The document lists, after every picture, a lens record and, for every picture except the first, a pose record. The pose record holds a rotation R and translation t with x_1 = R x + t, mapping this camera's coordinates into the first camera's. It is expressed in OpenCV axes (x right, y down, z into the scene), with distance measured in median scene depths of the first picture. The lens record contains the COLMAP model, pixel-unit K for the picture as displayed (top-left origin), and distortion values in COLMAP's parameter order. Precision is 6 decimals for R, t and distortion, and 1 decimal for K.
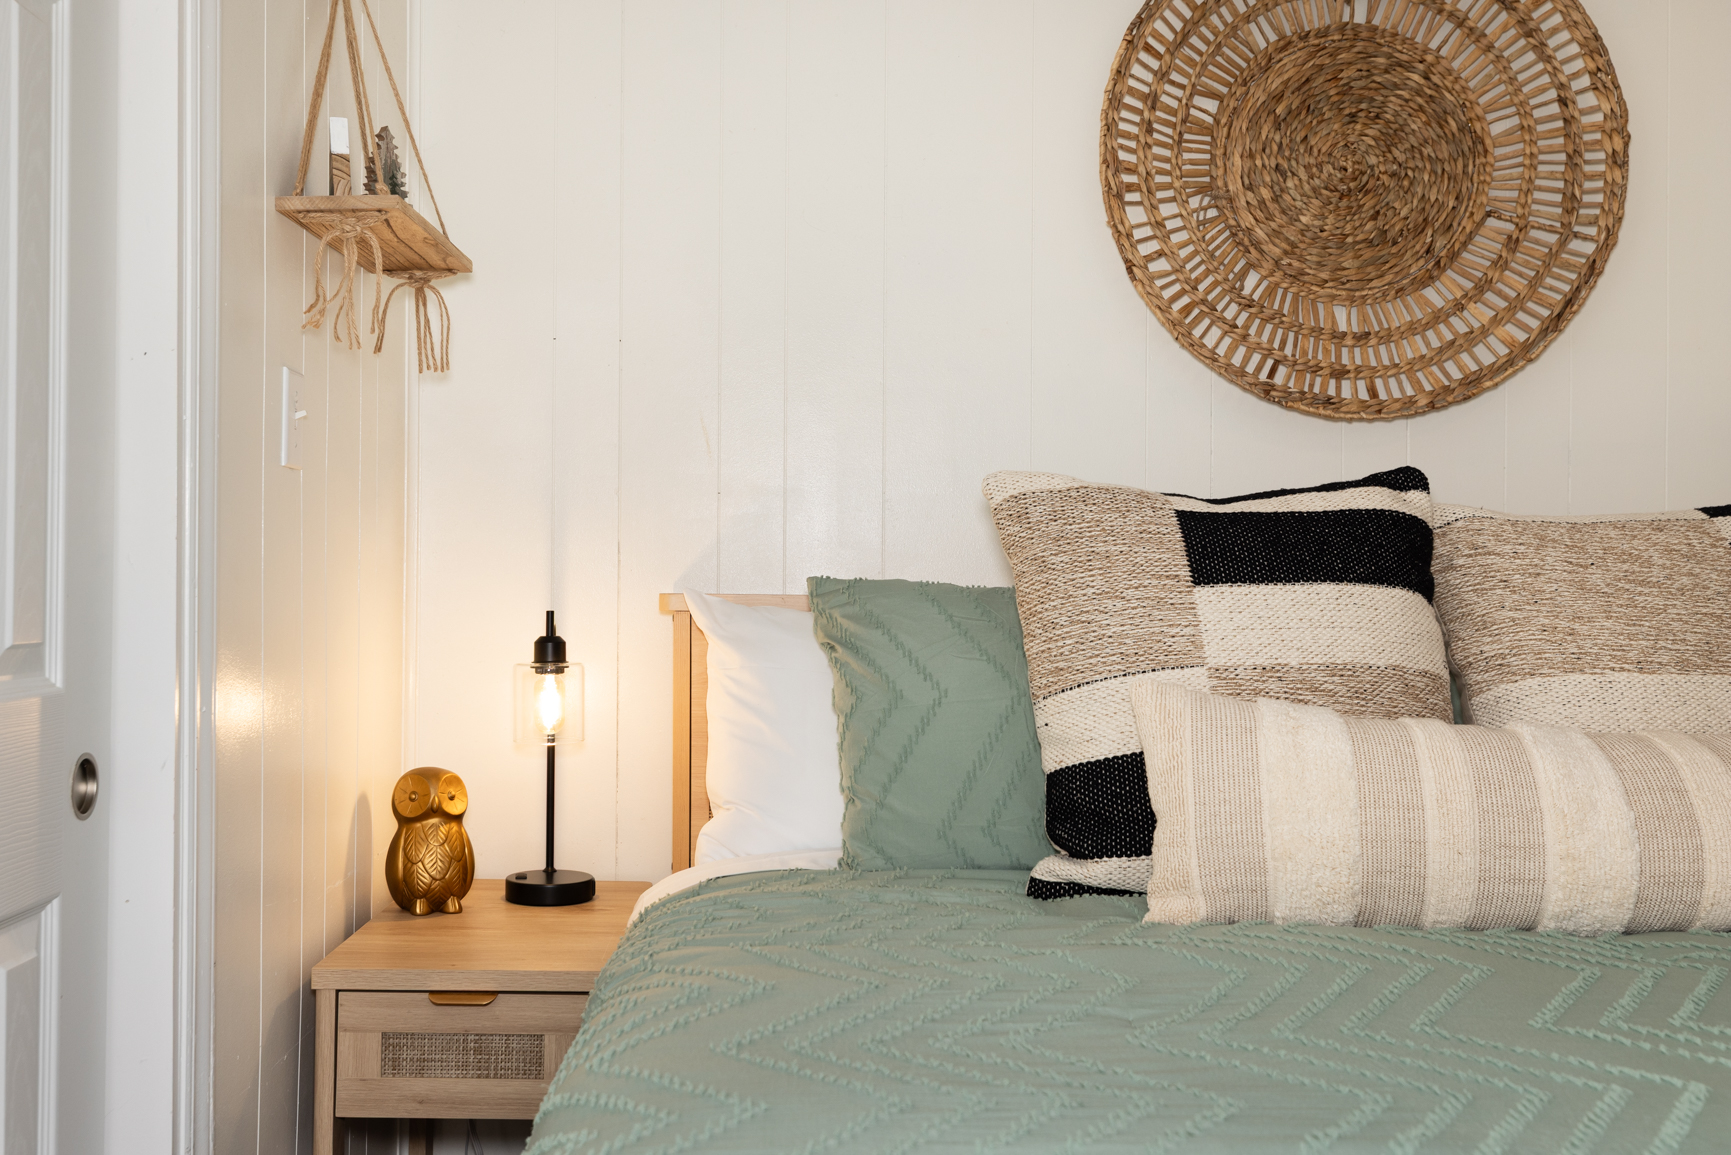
lens RADIAL K [[1643.0, 0, 865.4], [0, 1643.0, 578.3], [0, 0, 1]] dist [-0.001194, 0.000000]
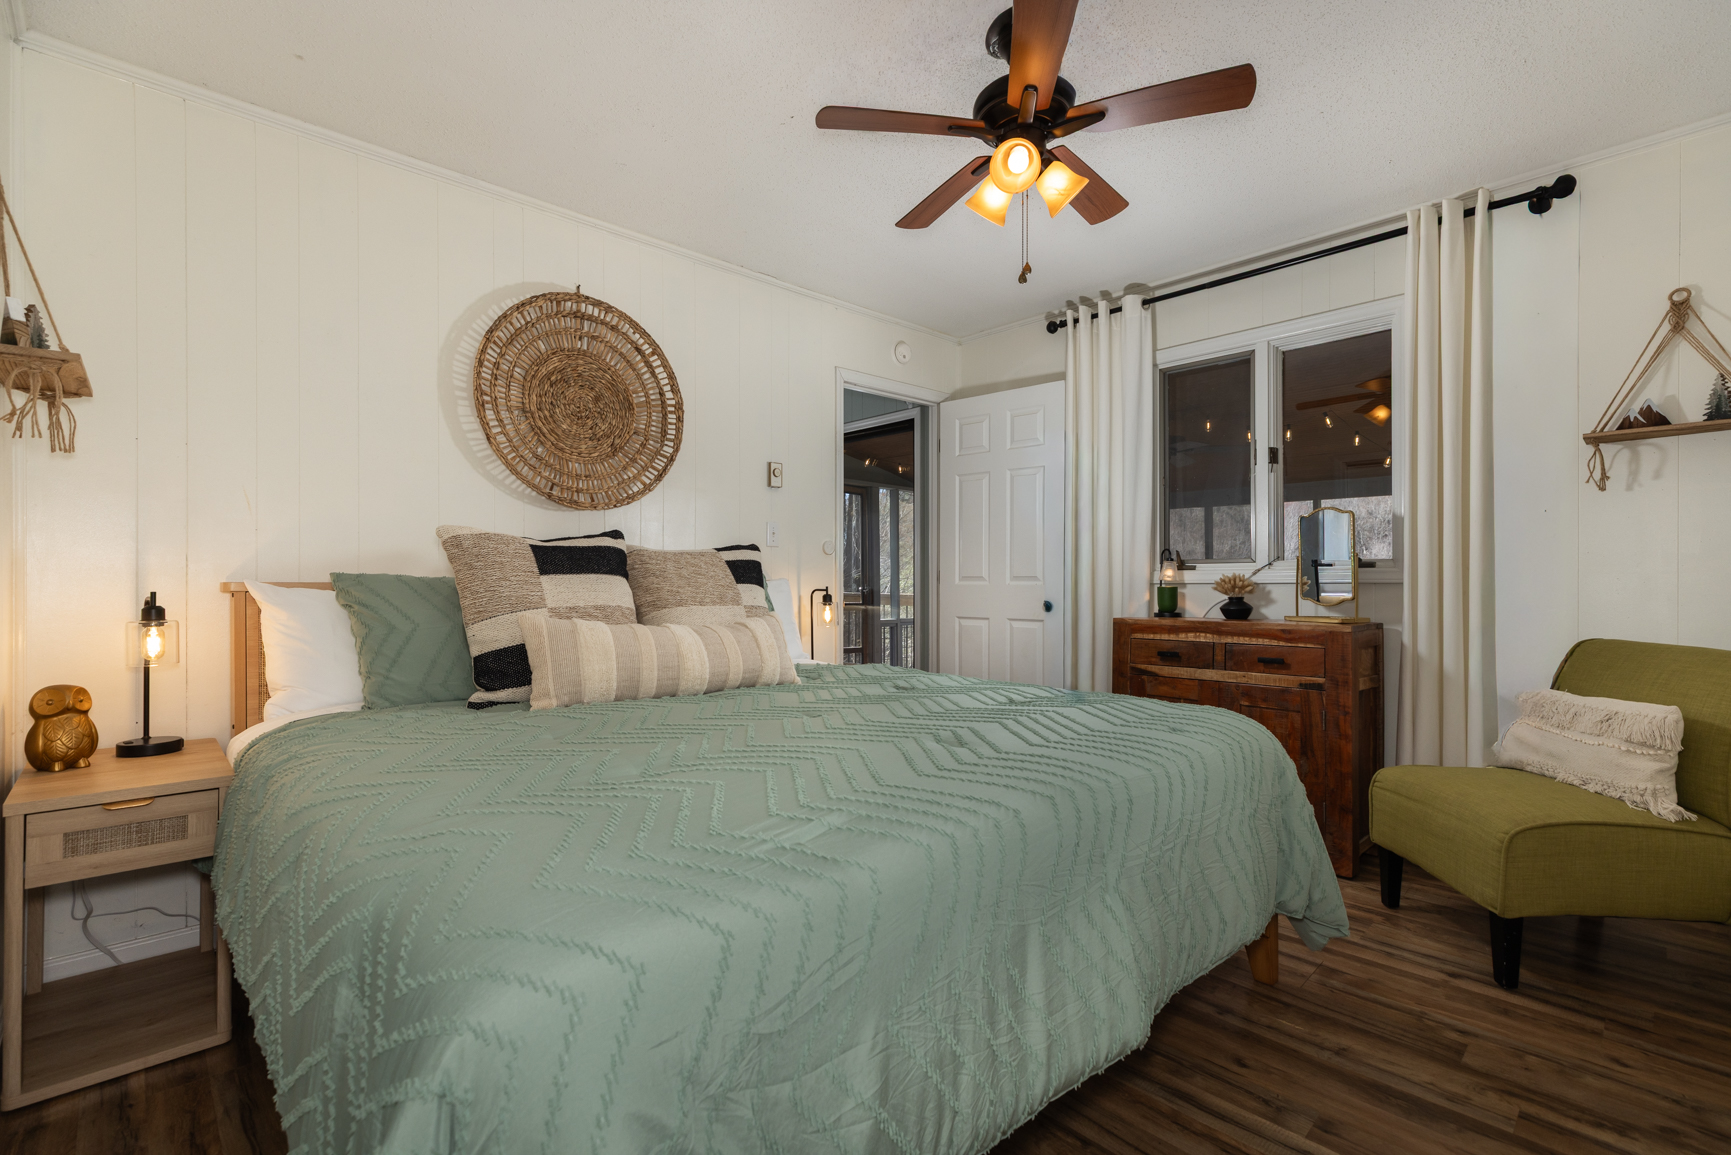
lens RADIAL K [[826.9, 0, 865.5], [0, 826.9, 576.9], [0, 0, 1]] dist [0.001221, 0.000363]
pose [[0.730848, -0.001936, 0.682537, -0.248265], [0.006816, 0.999967, -0.004461, 0.013504], [-0.682506, 0.007913, 0.730837, -0.202307]]
